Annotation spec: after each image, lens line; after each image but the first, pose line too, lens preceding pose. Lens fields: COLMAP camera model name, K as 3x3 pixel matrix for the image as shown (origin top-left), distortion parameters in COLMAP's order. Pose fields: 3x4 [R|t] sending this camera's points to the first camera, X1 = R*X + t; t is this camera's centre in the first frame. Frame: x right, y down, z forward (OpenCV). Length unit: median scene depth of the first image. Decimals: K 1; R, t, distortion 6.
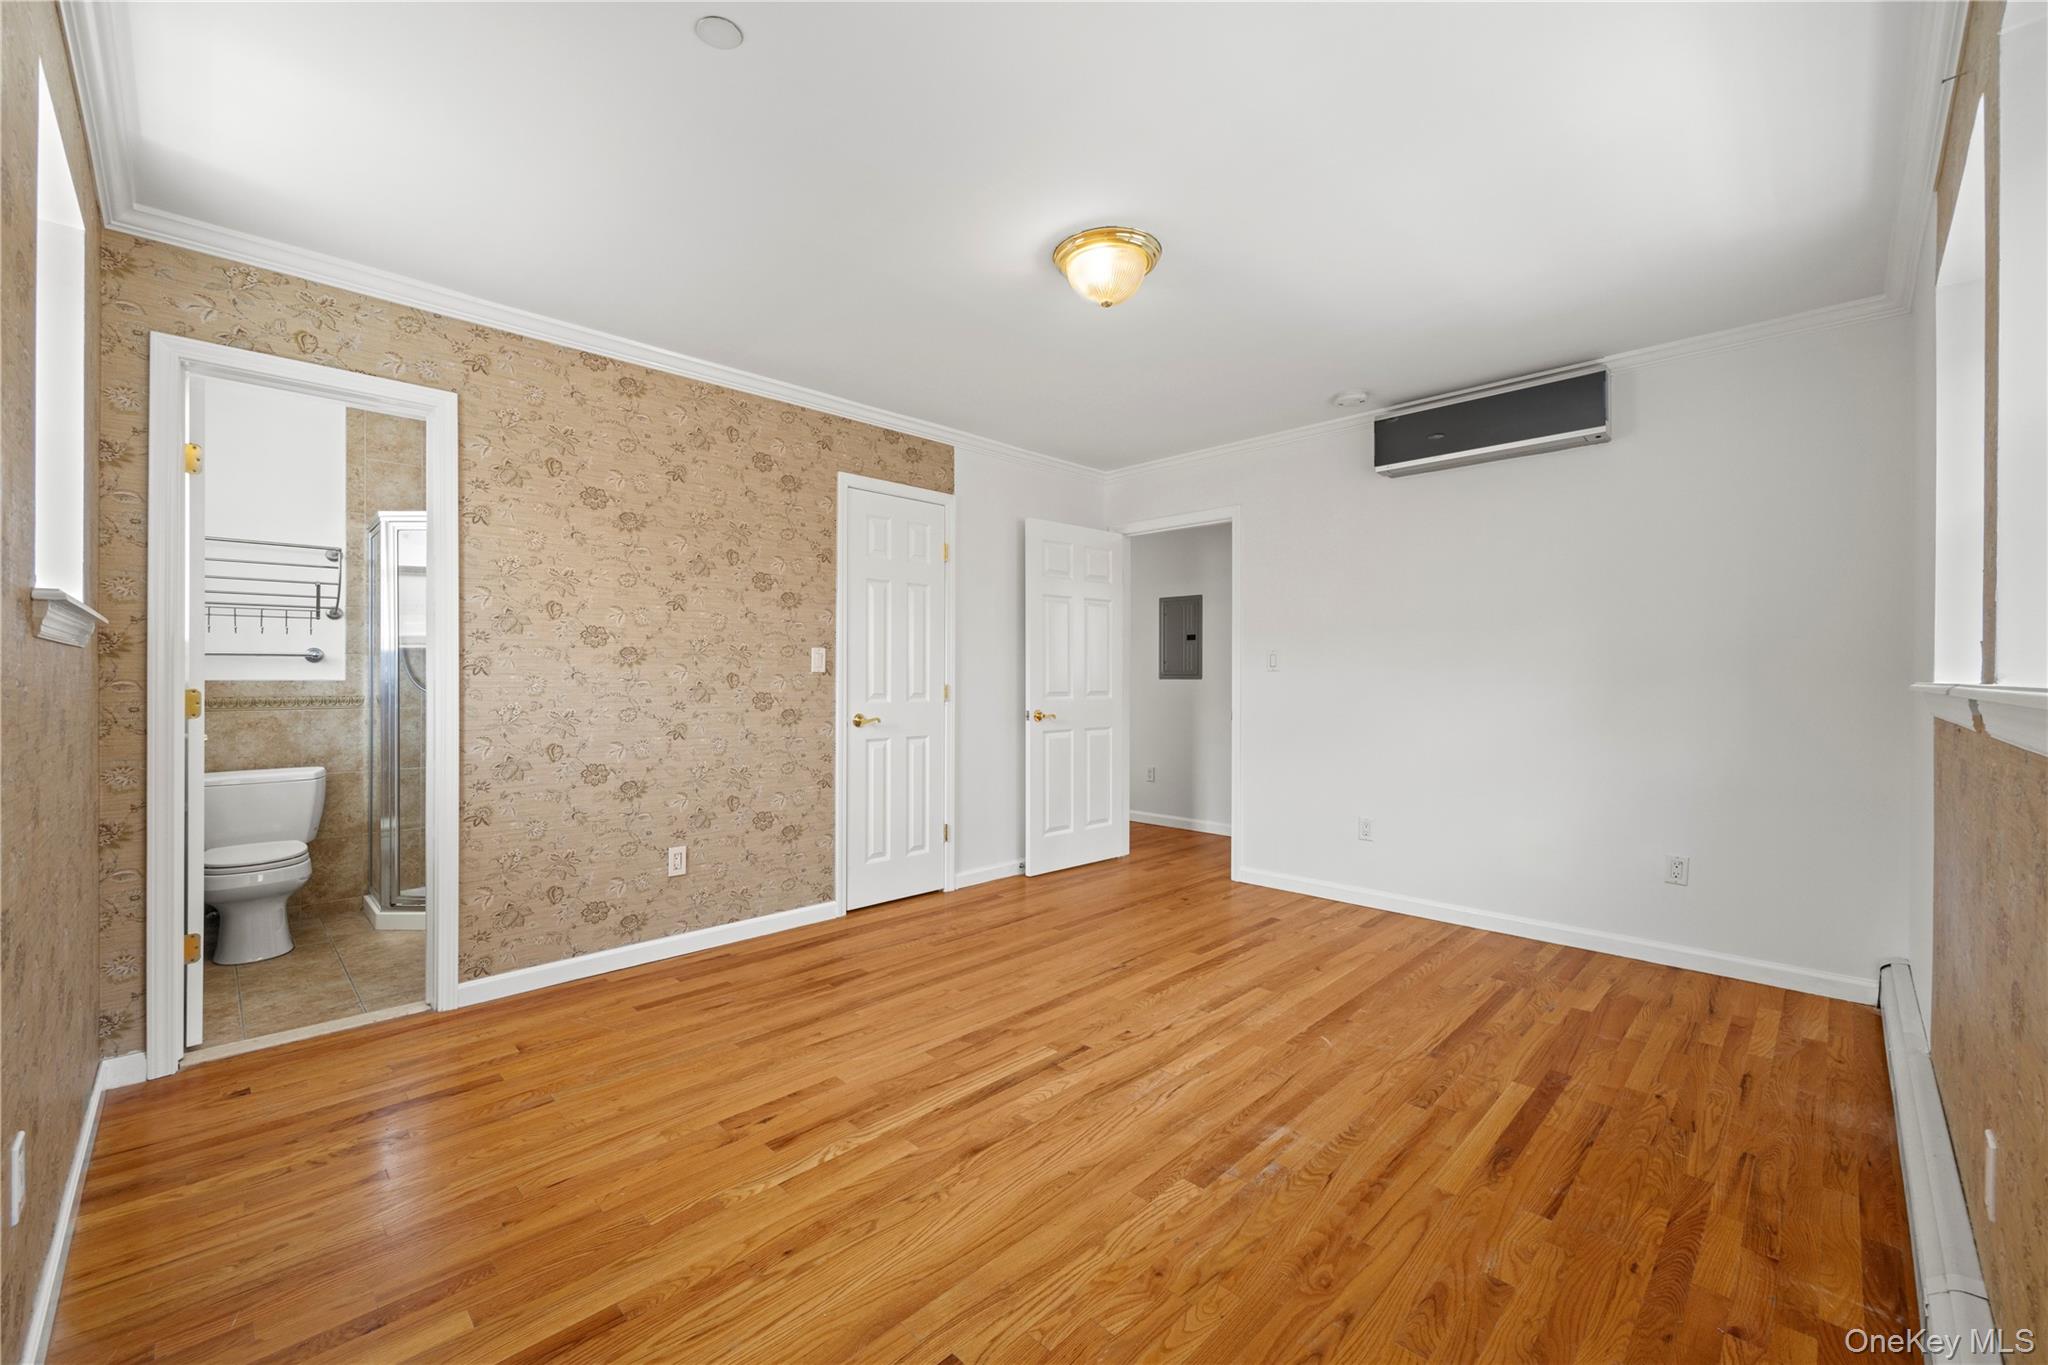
lens RADIAL K [[820.9, 0, 1011.4], [0, 820.9, 678.6], [0, 0, 1]] dist [-0.007762, -0.000085]
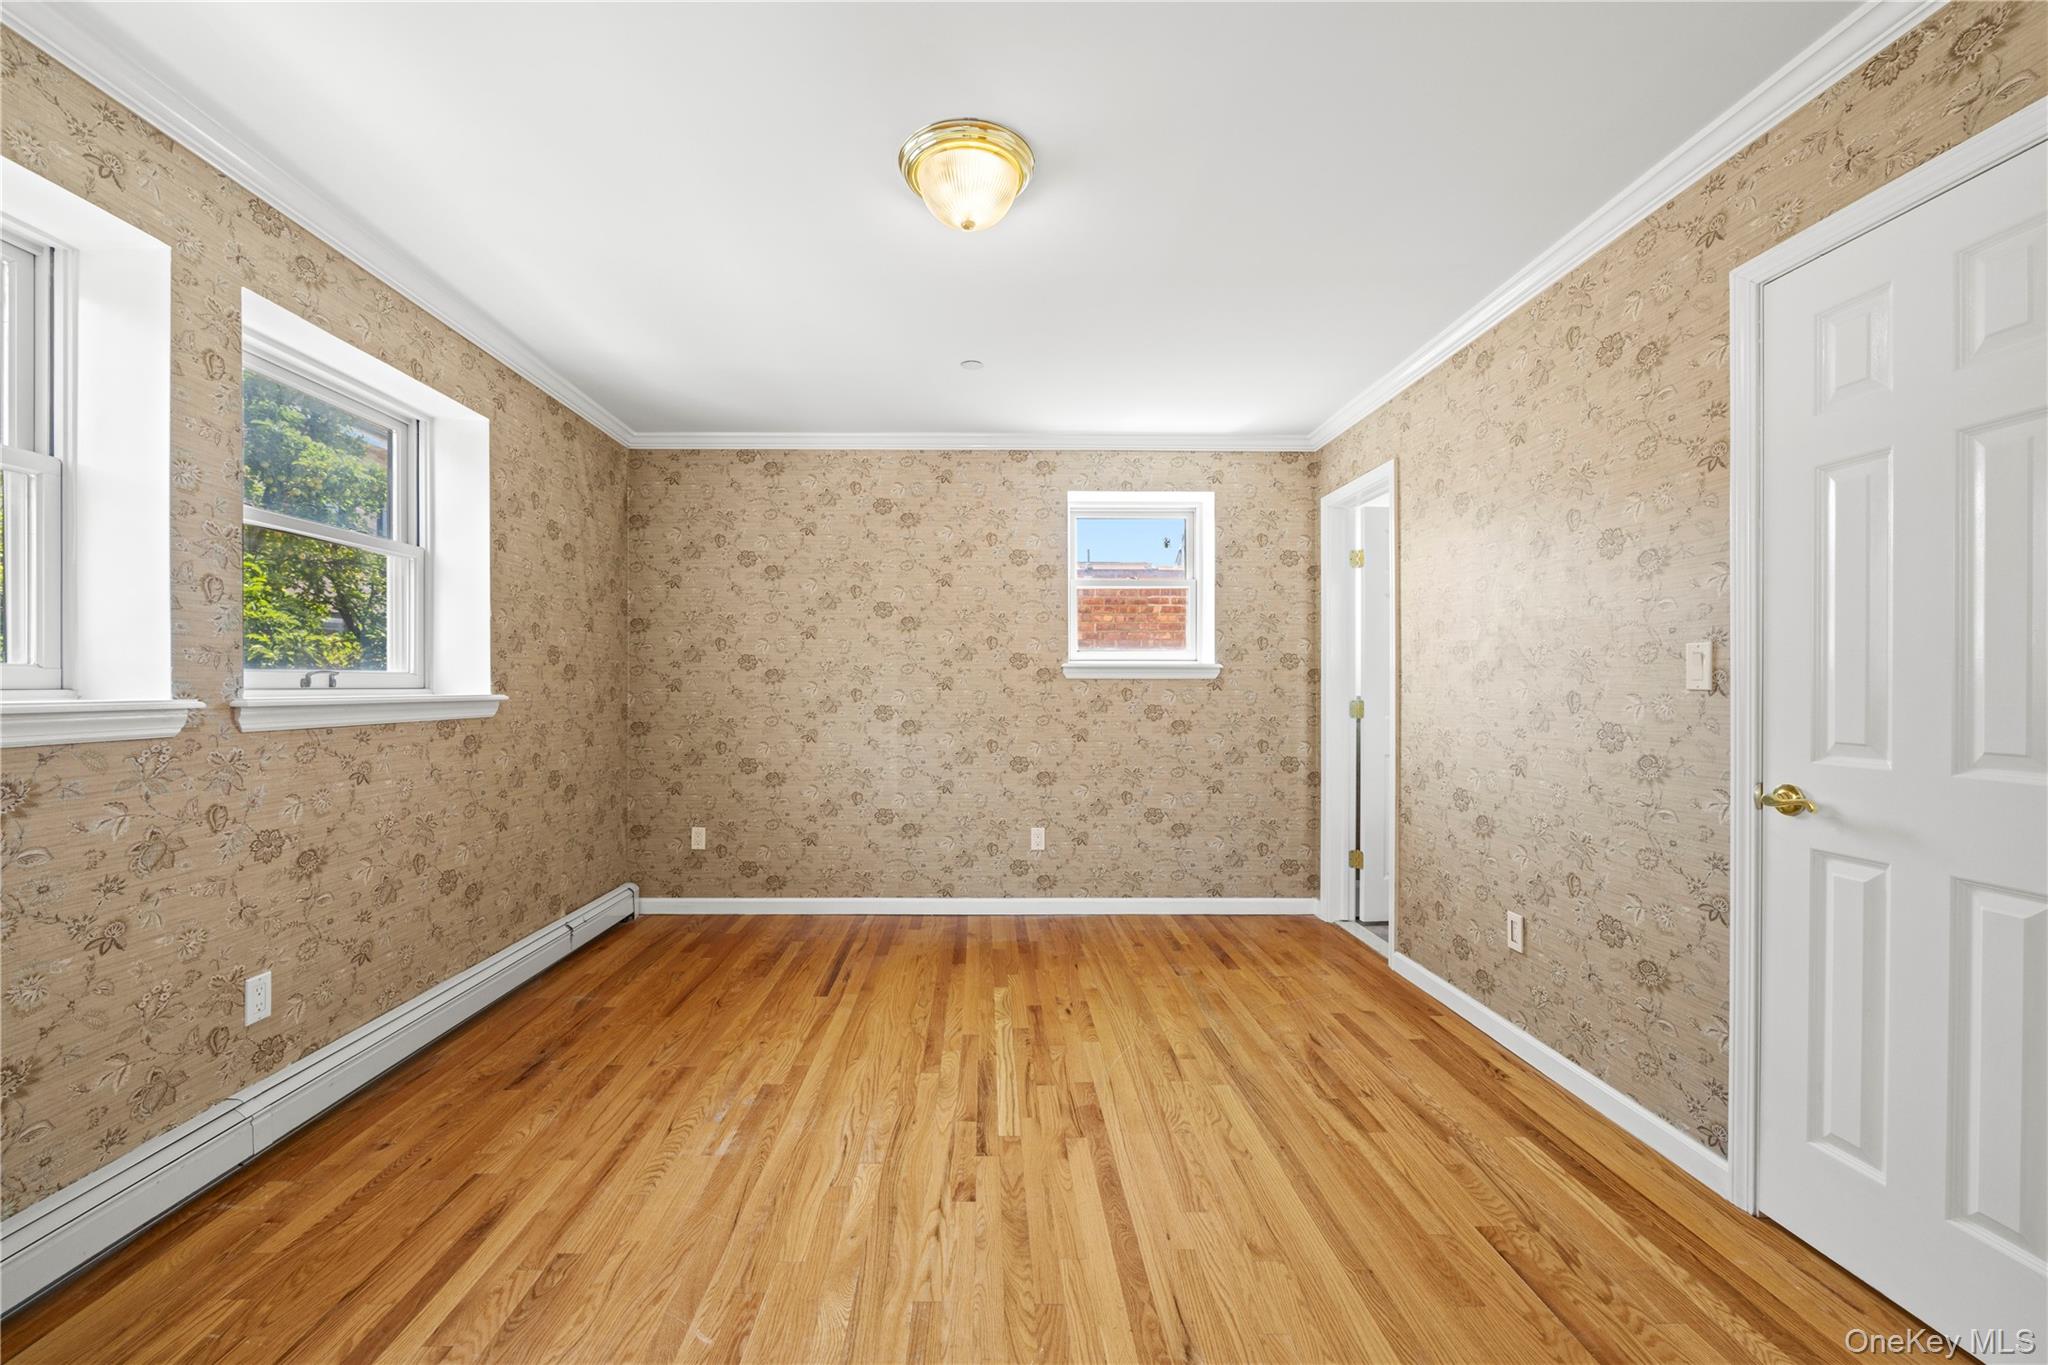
lens RADIAL K [[889.3, 0, 1014.2], [0, 889.3, 687.3], [0, 0, 1]] dist [0.003994, 0.000056]
pose [[-0.700792, -0.002139, -0.713362, 0.592957], [-0.004510, 0.999989, 0.001431, -0.010622], [0.713351, 0.004220, -0.700794, 1.392068]]
